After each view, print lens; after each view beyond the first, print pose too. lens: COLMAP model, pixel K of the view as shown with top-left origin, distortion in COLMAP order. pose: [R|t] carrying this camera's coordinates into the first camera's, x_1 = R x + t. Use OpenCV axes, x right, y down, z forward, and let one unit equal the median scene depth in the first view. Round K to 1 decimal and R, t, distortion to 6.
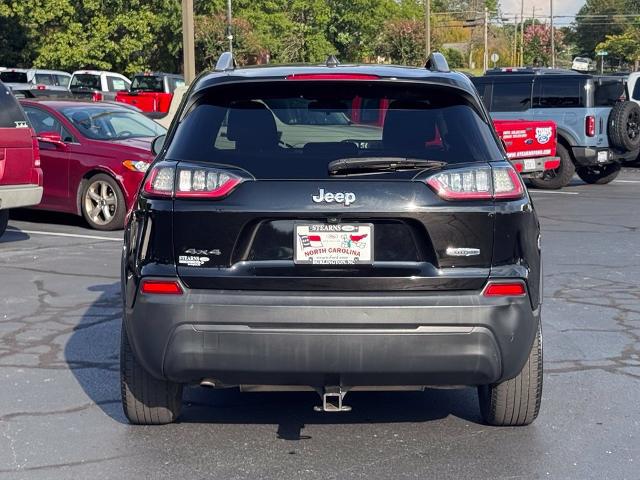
lens RADIAL K [[1385.3, 0, 320.0], [0, 1385.3, 240.0], [0, 0, 1]] dist [0.059848, 0.394536]
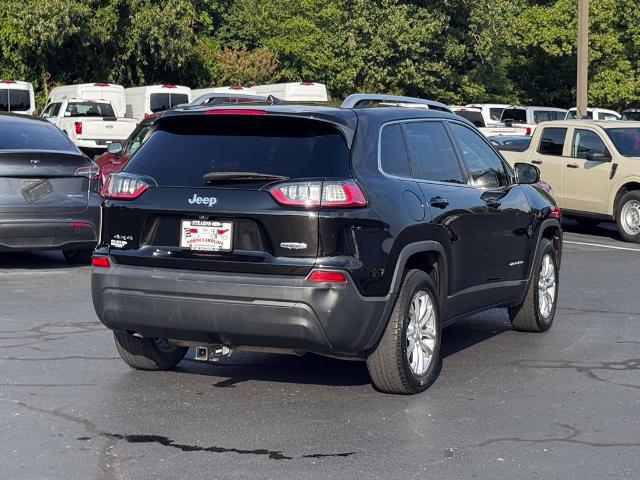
lens RADIAL K [[1385.3, 0, 320.0], [0, 1385.3, 240.0], [0, 0, 1]] dist [0.059848, 0.394536]
pose [[0.913917, 0.042620, -0.403658, 0.653895], [-0.053119, 0.998478, -0.014841, 0.021360], [0.402411, 0.035005, 0.914789, -0.185597]]
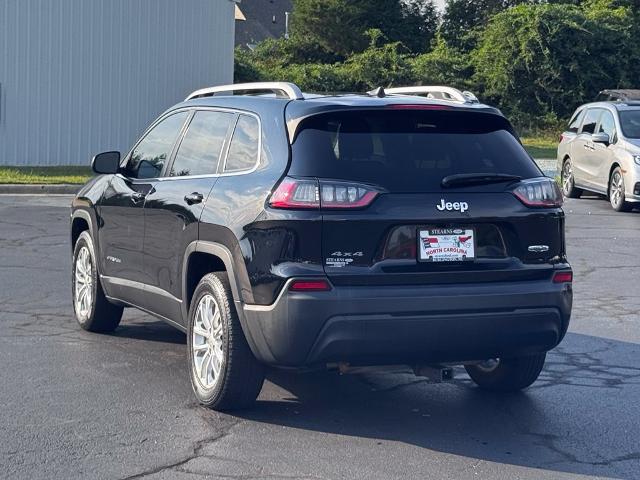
lens RADIAL K [[1385.3, 0, 320.0], [0, 1385.3, 240.0], [0, 0, 1]] dist [0.059848, 0.394536]
pose [[0.922884, -0.022890, 0.384398, -0.559585], [0.028111, 0.999573, -0.007968, 0.005349], [-0.384051, 0.018160, 0.923133, -0.078132]]
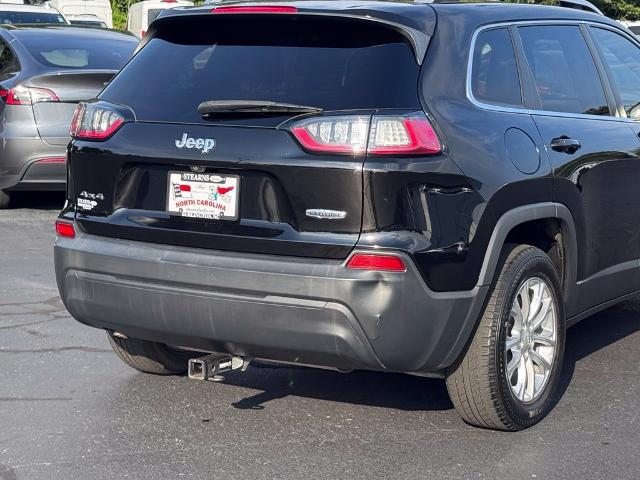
lens RADIAL K [[1385.3, 0, 320.0], [0, 1385.3, 240.0], [0, 0, 1]] dist [0.059848, 0.394536]
pose [[0.852677, 0.077326, -0.516684, 0.543411], [-0.060904, 0.996955, 0.048694, -0.016808], [0.518876, -0.010052, 0.854790, 0.268547]]
